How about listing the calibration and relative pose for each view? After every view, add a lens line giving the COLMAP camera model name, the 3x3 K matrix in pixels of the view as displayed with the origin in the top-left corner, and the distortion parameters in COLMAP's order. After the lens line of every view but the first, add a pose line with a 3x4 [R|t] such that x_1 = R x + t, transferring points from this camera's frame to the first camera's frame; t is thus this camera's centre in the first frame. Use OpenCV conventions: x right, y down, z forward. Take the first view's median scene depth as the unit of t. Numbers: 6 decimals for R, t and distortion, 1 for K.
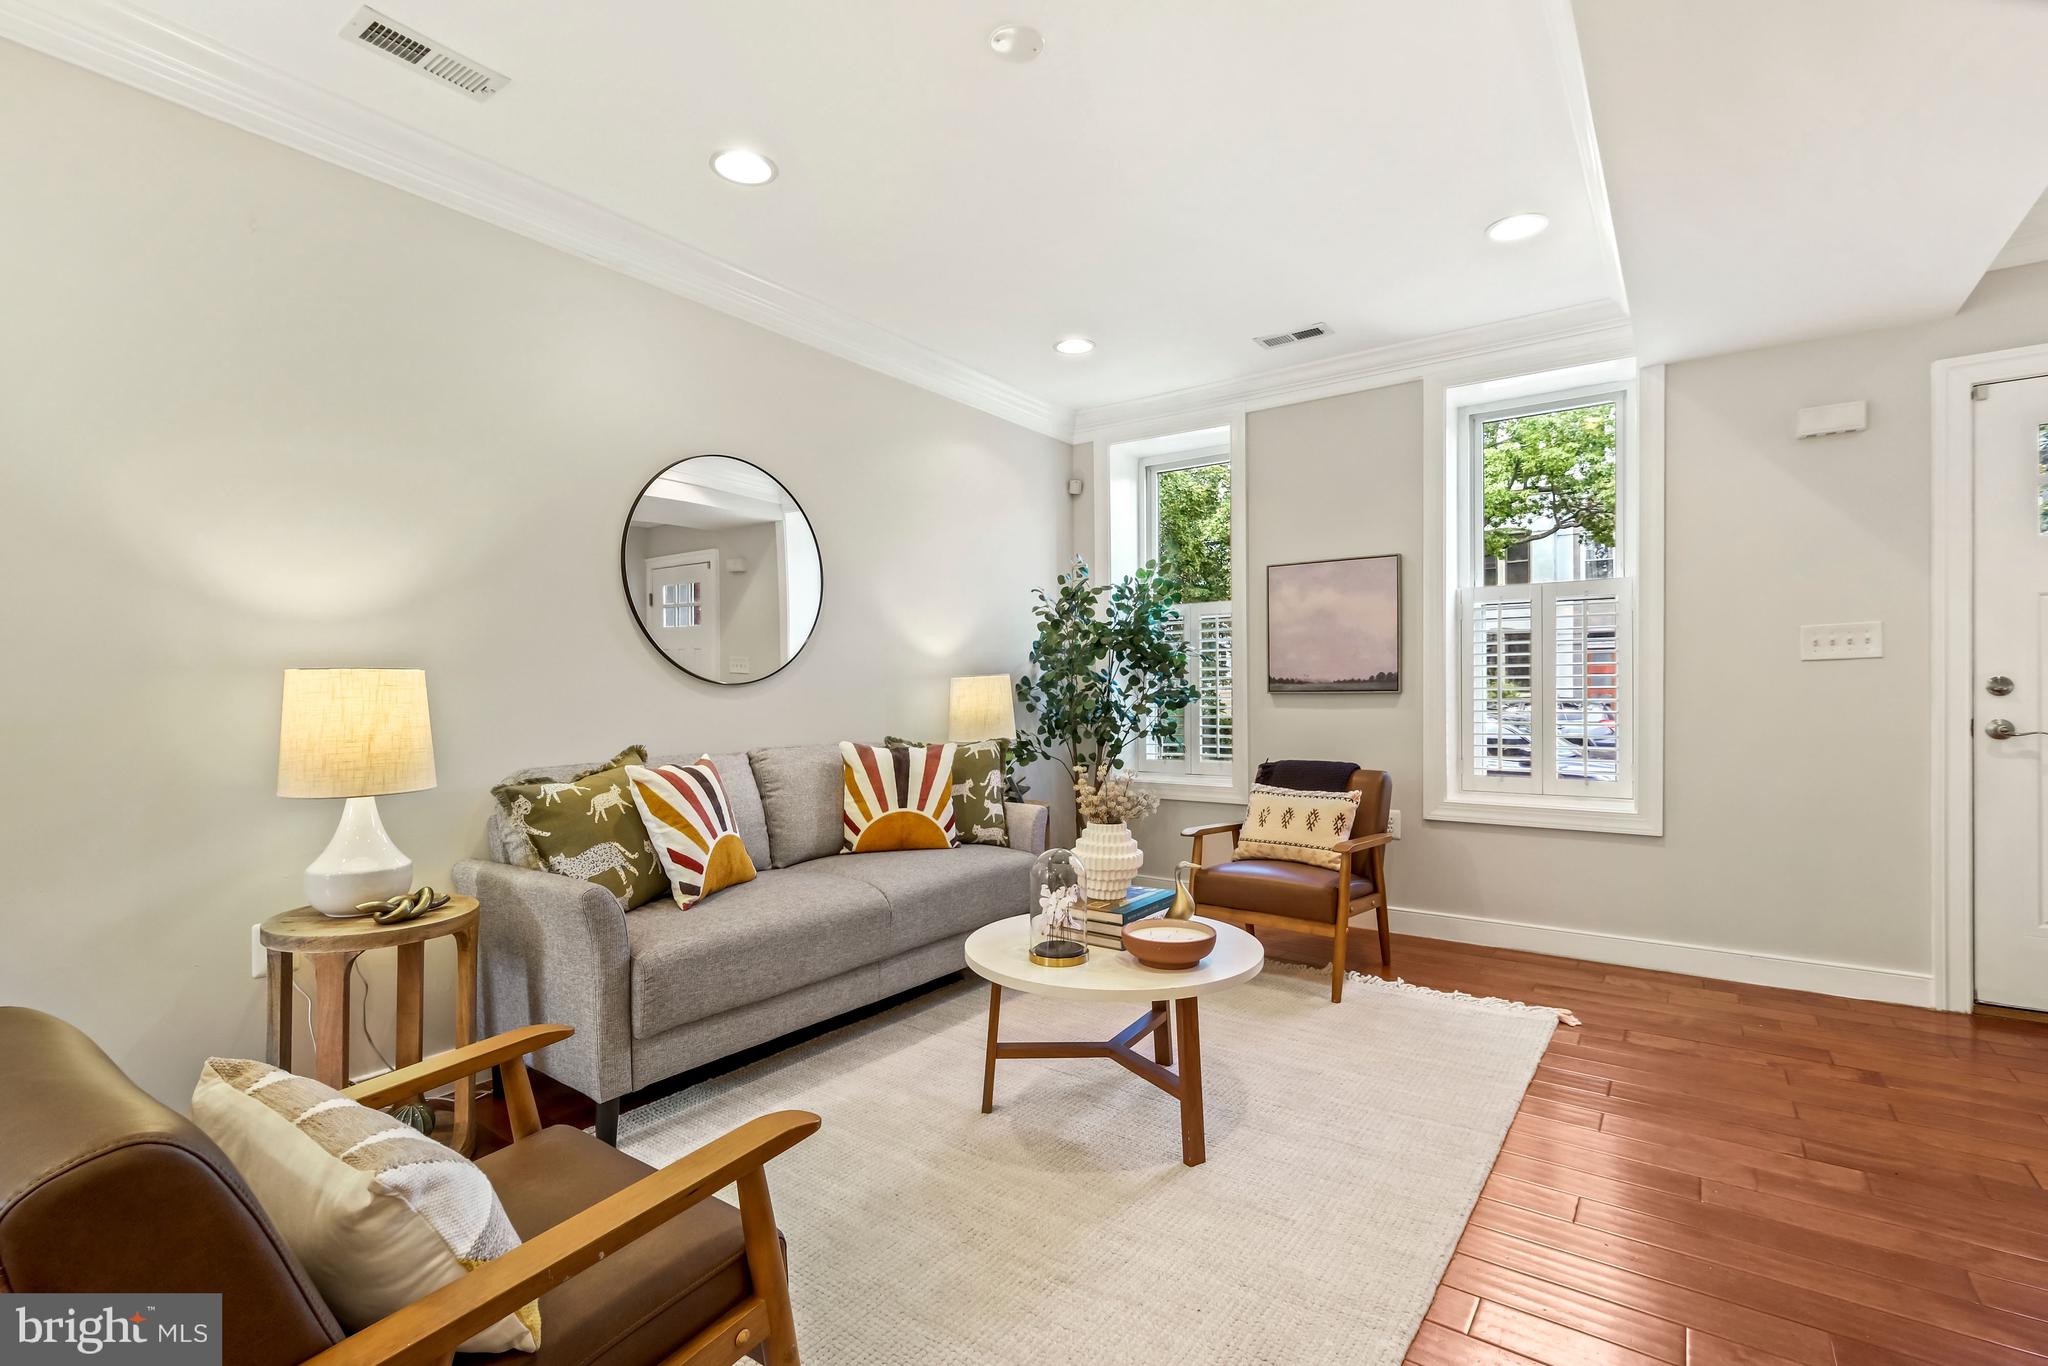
lens RADIAL K [[922.1, 0, 1059.6], [0, 922.1, 701.7], [0, 0, 1]] dist [-0.000239, -0.000007]
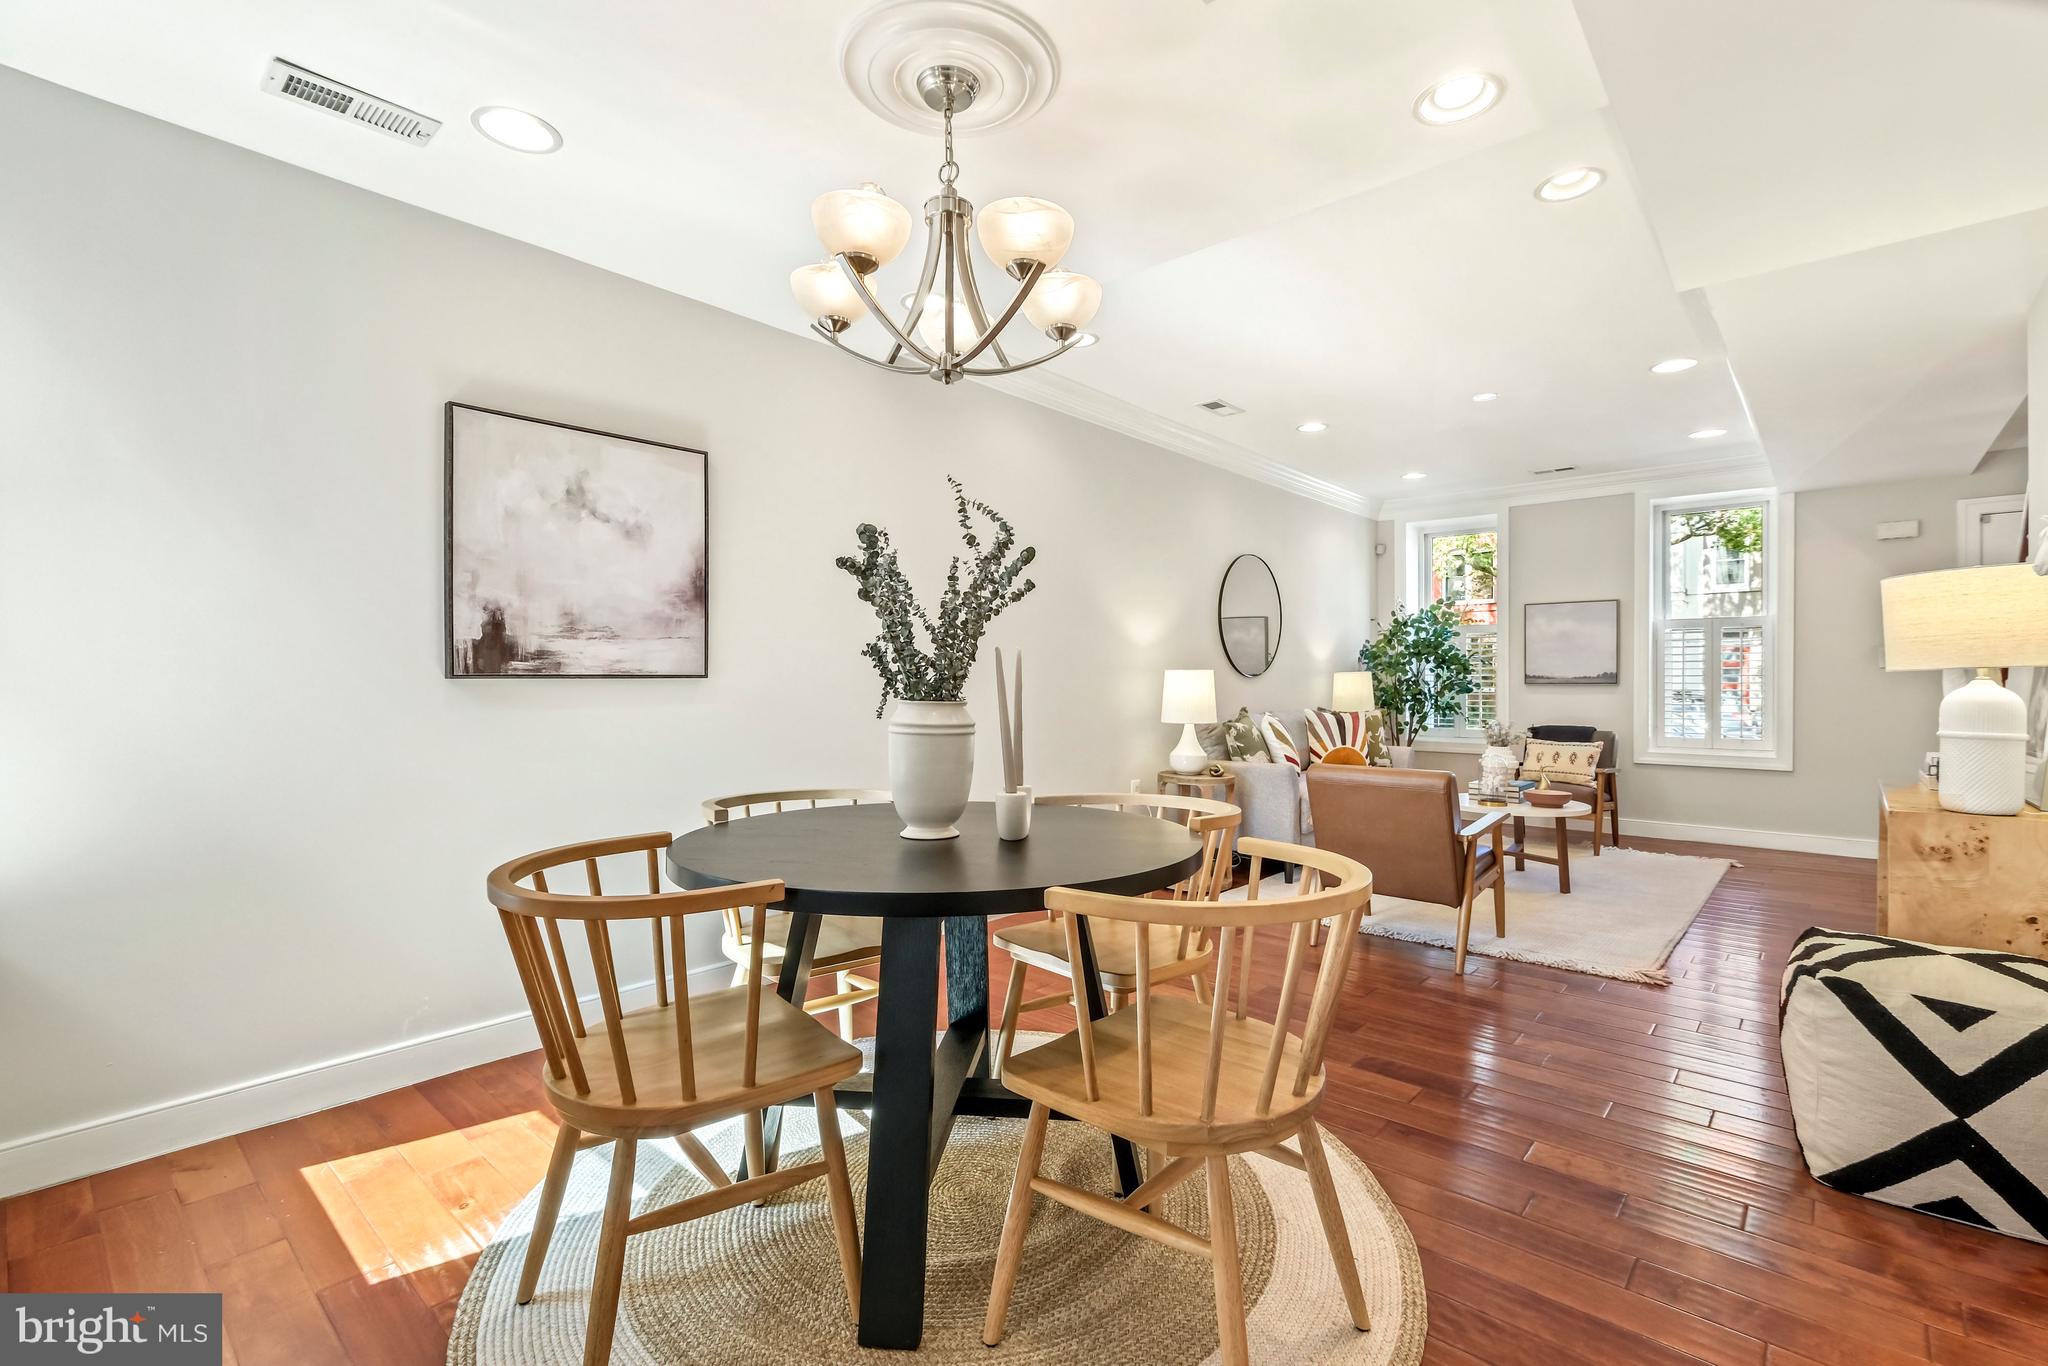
lens RADIAL K [[922.1, 0, 1039.9], [0, 922.1, 685.6], [0, 0, 1]] dist [-0.000239, -0.000007]
pose [[0.994227, 0.008462, -0.106961, -0.529904], [-0.009315, 0.999929, -0.007477, 0.015134], [0.106890, 0.008430, 0.994235, -0.816114]]
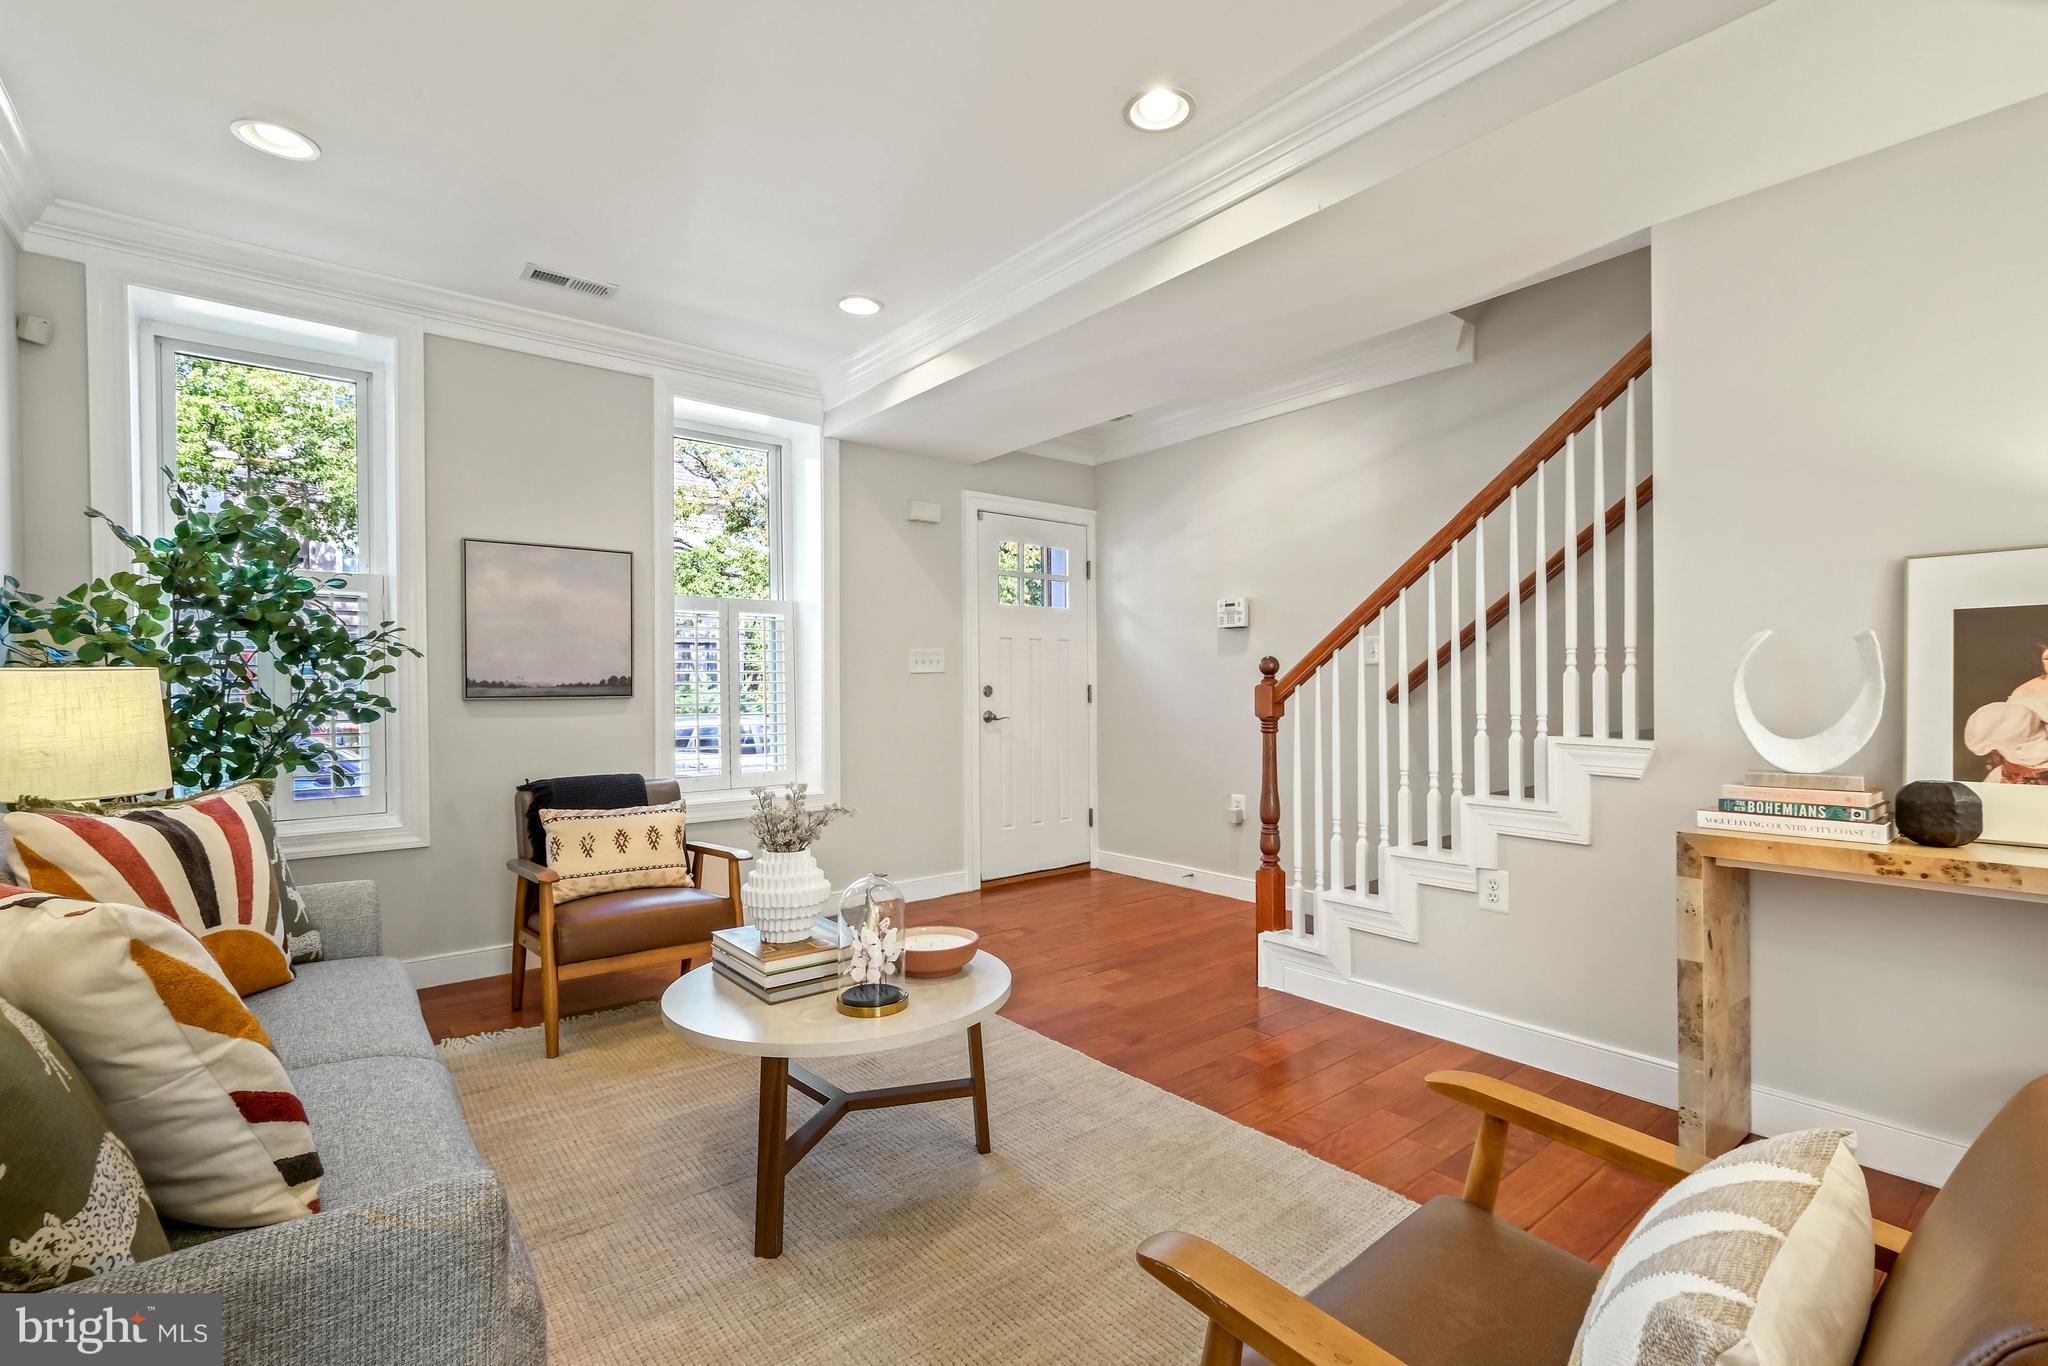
lens RADIAL K [[922.1, 0, 1036.0], [0, 922.1, 691.6], [0, 0, 1]] dist [-0.000239, -0.000007]
pose [[0.268338, 0.001306, 0.963324, -0.492557], [0.018813, 0.999801, -0.006596, -0.002272], [-0.963141, 0.019893, 0.268260, 0.388949]]
